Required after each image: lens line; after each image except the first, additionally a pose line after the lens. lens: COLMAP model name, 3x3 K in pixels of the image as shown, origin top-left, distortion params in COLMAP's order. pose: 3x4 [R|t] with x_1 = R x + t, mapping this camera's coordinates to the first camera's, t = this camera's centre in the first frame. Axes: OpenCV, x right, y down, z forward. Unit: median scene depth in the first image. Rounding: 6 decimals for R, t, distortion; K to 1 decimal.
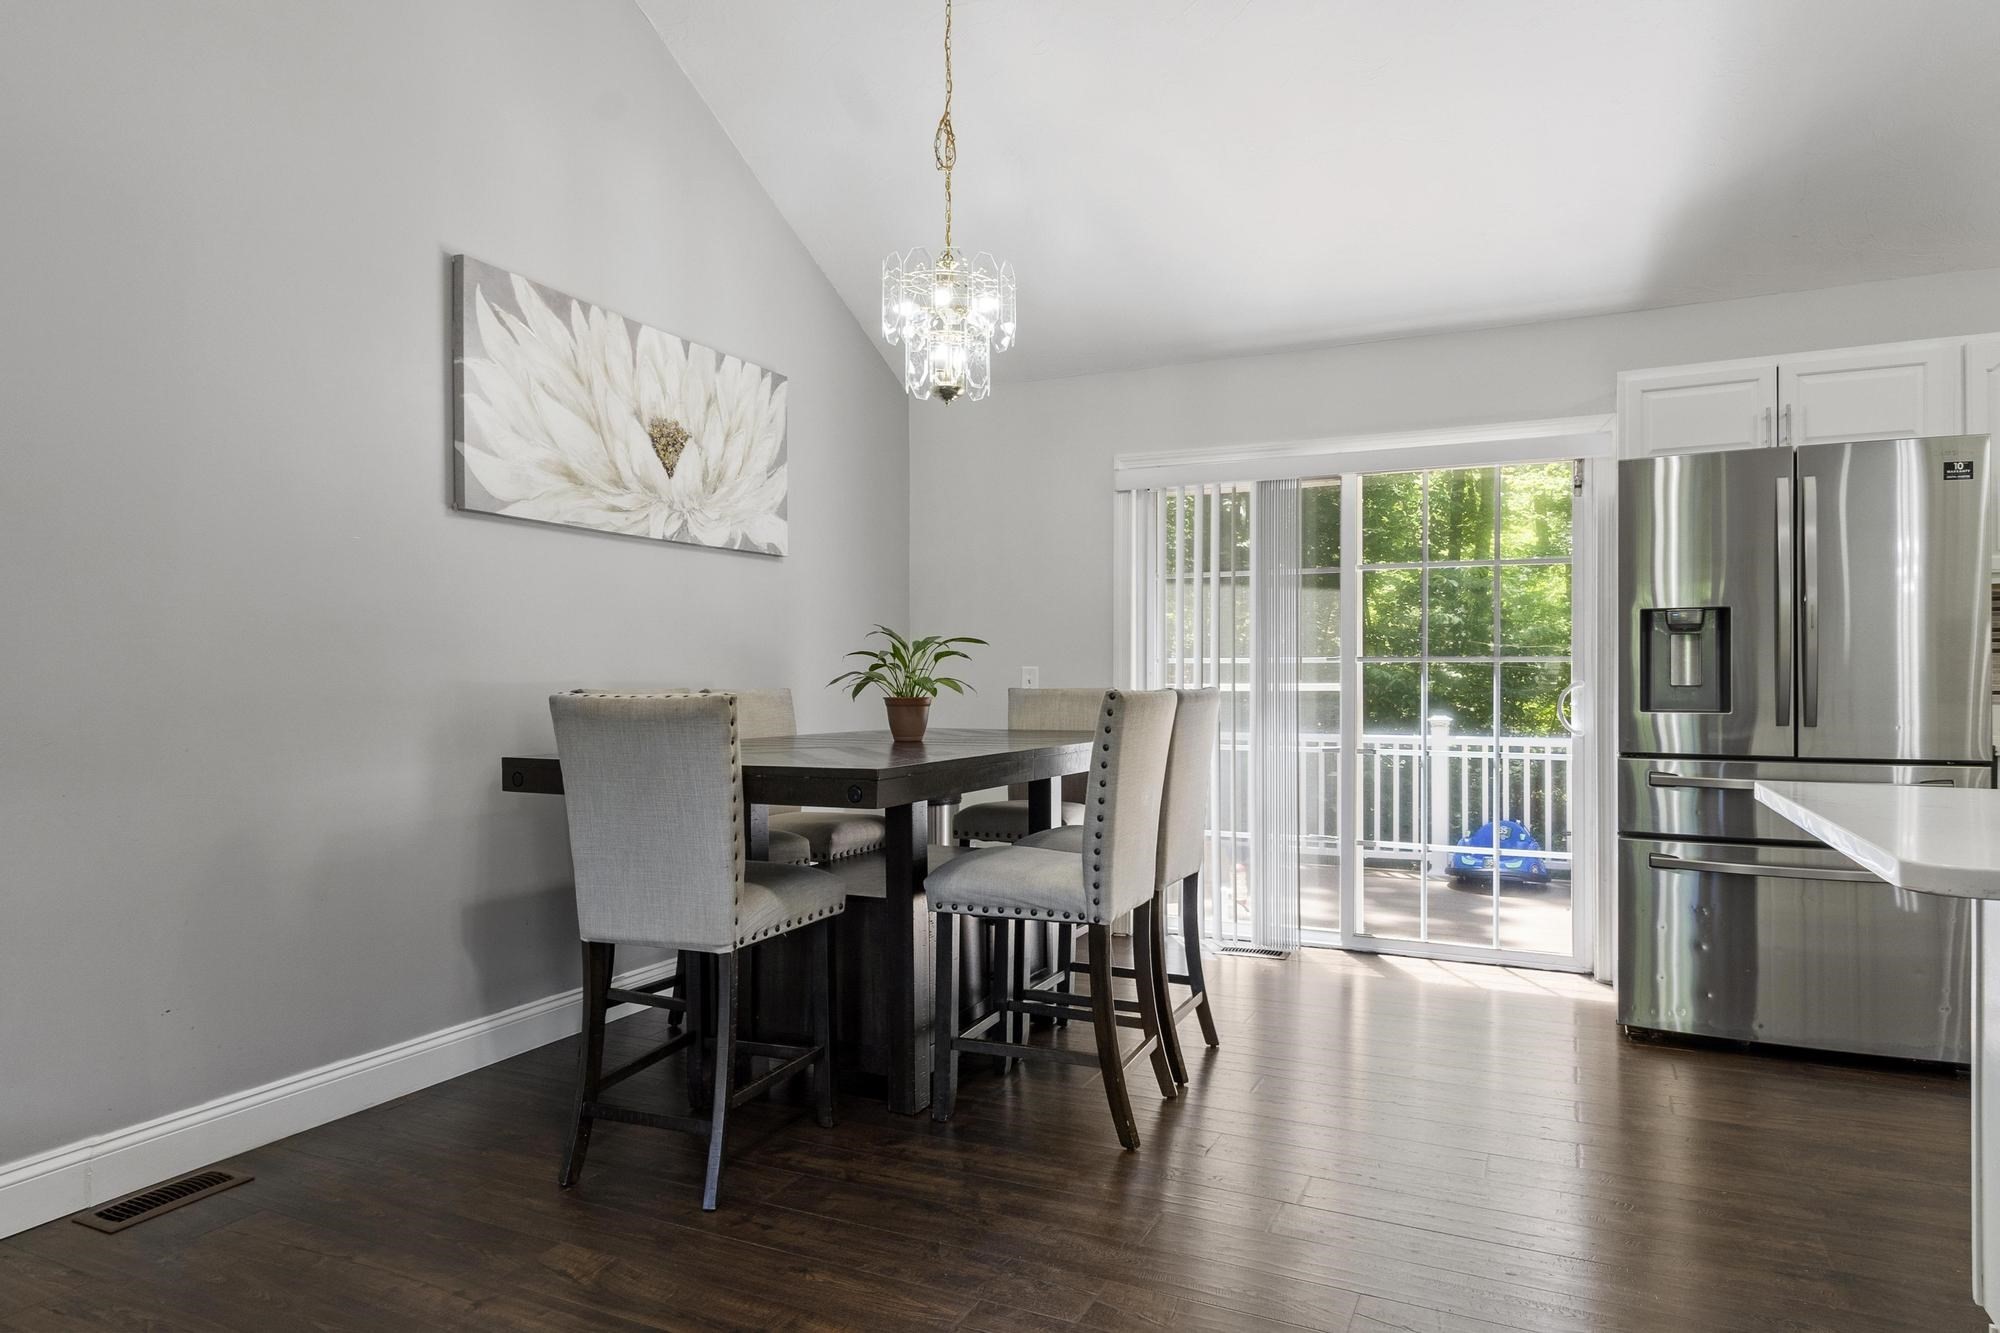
lens RADIAL K [[1161.8, 0, 1000.0], [0, 1161.8, 666.5], [0, 0, 1]] dist [0.004202, -0.000294]
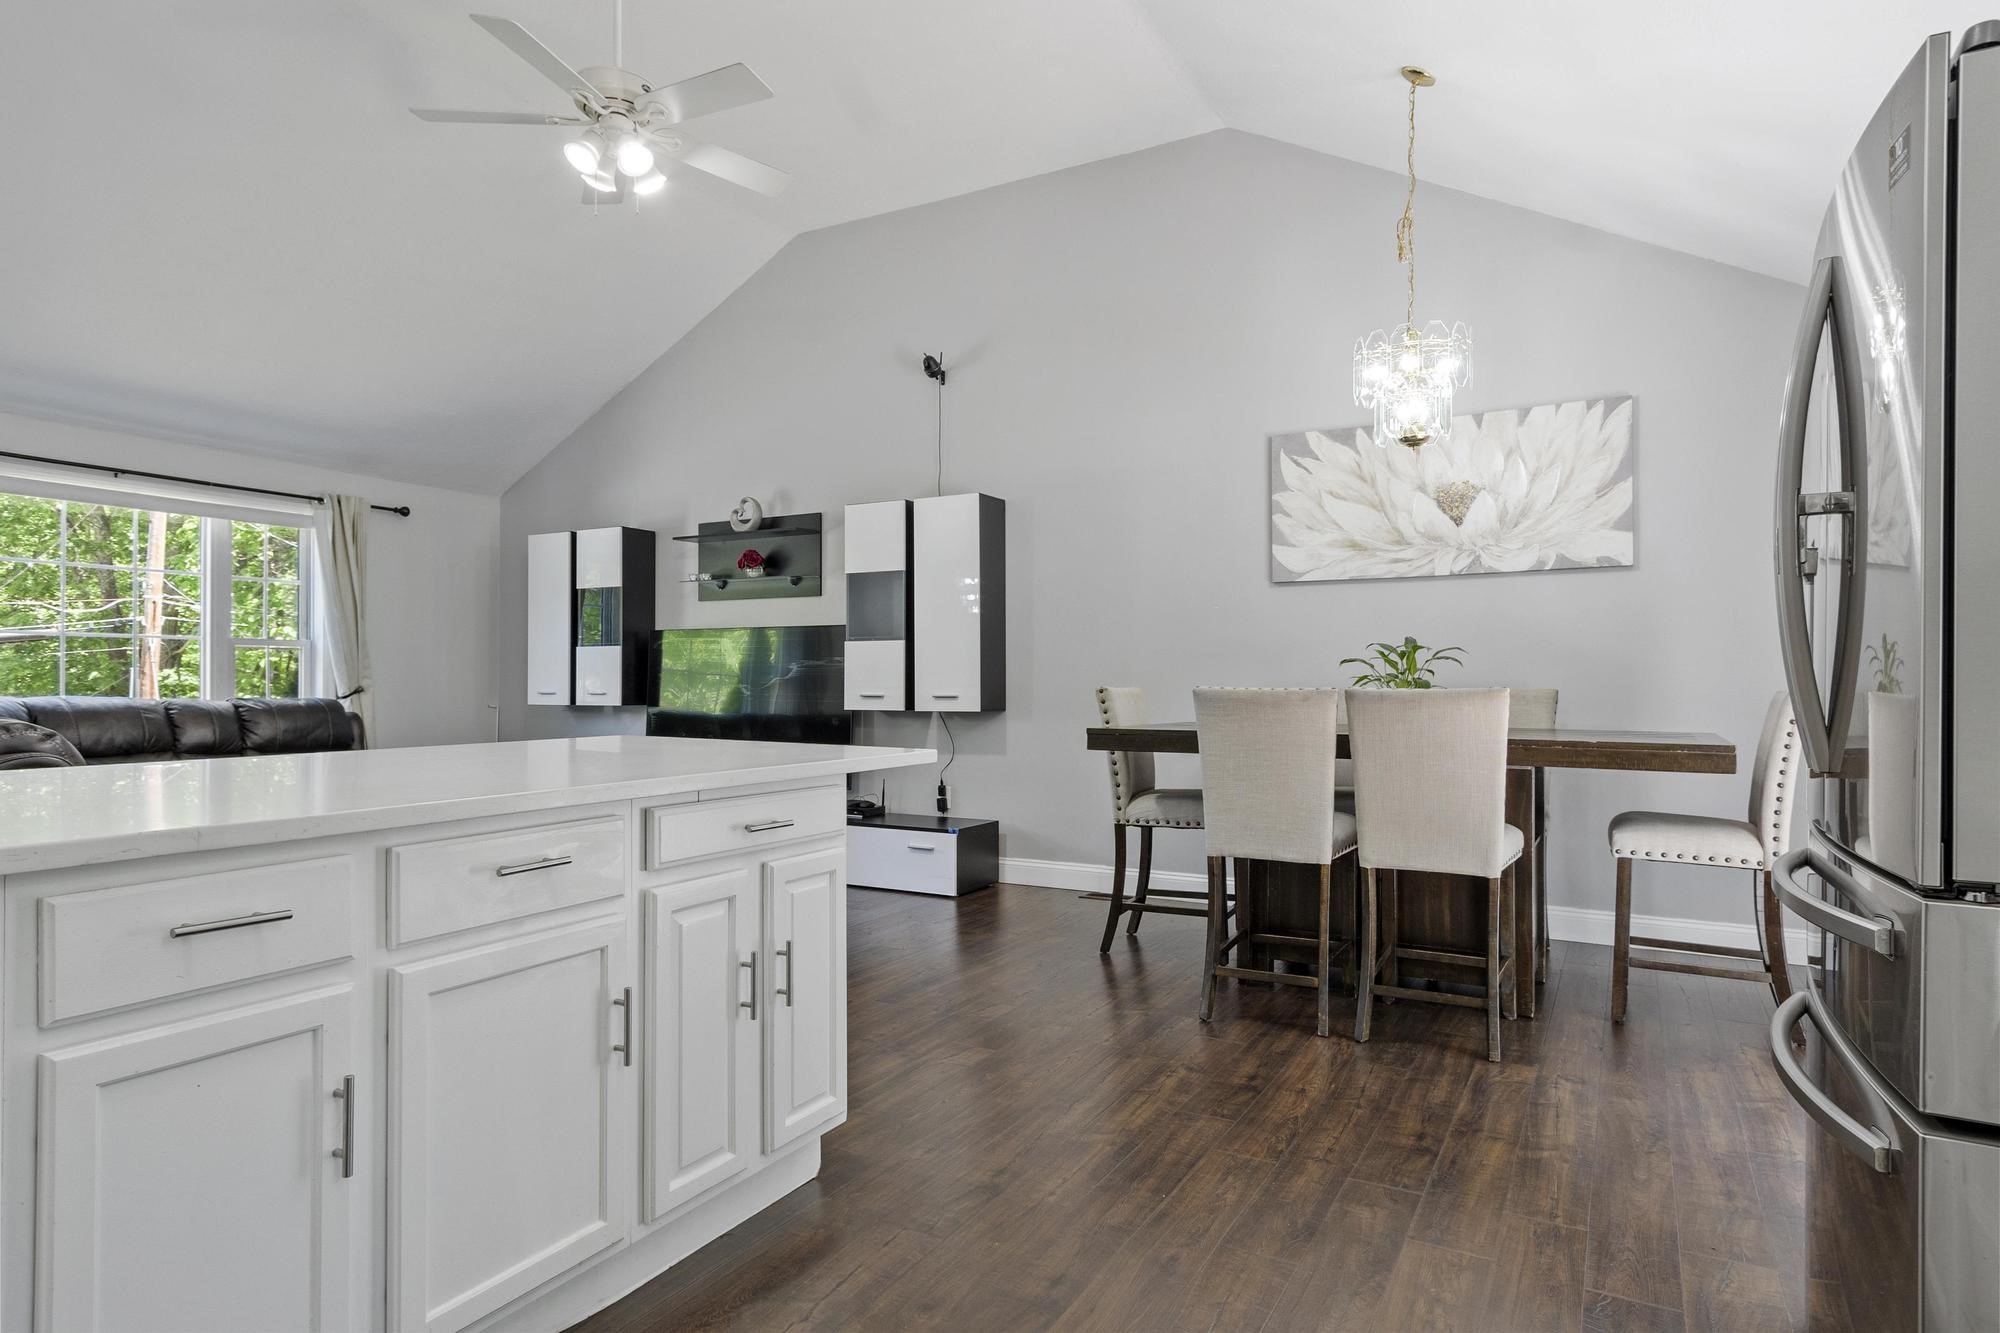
lens RADIAL K [[1123.3, 0, 1000.0], [0, 1123.3, 666.5], [0, 0, 1]] dist [-0.000887, -0.000346]
pose [[-0.043992, -0.018371, -0.998863, 1.034277], [0.007188, 0.999799, -0.018705, 0.015052], [0.999006, -0.008002, -0.043851, 0.564456]]
